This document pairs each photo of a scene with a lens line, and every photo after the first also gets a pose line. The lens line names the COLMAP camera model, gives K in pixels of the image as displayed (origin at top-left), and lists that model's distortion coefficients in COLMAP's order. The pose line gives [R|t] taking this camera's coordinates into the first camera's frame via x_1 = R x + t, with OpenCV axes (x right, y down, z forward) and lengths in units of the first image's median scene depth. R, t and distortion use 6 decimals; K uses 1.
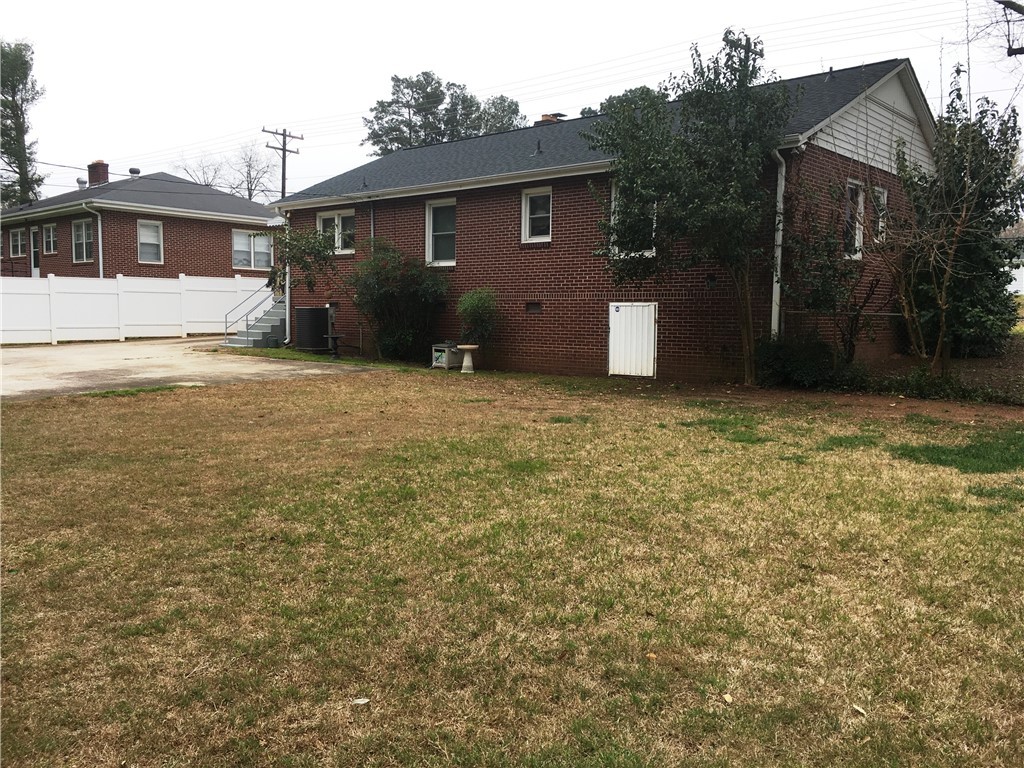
lens RADIAL K [[915.3, 0, 512.0], [0, 915.3, 384.0], [0, 0, 1]] dist [0.006072, 0.001788]
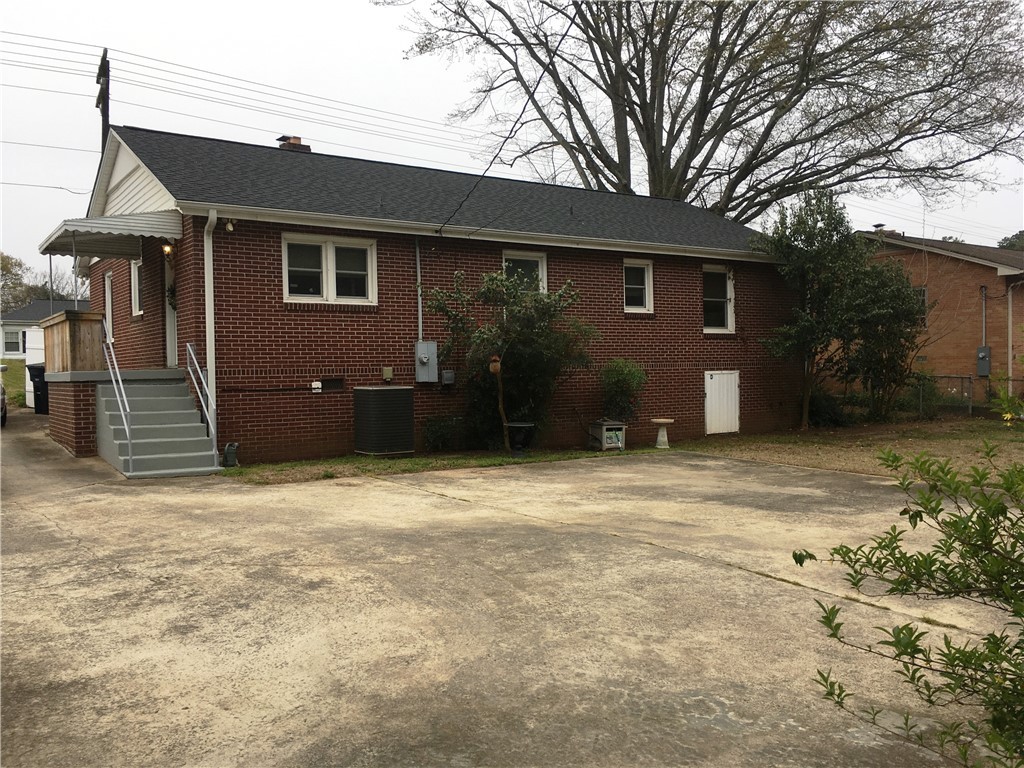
lens RADIAL K [[915.3, 0, 512.0], [0, 915.3, 384.0], [0, 0, 1]] dist [0.006072, 0.001788]
pose [[0.170558, -0.020124, 0.985142, -1.050721], [0.108489, 0.994096, 0.001525, -0.100417], [-0.979357, 0.106617, 0.171734, 1.033667]]
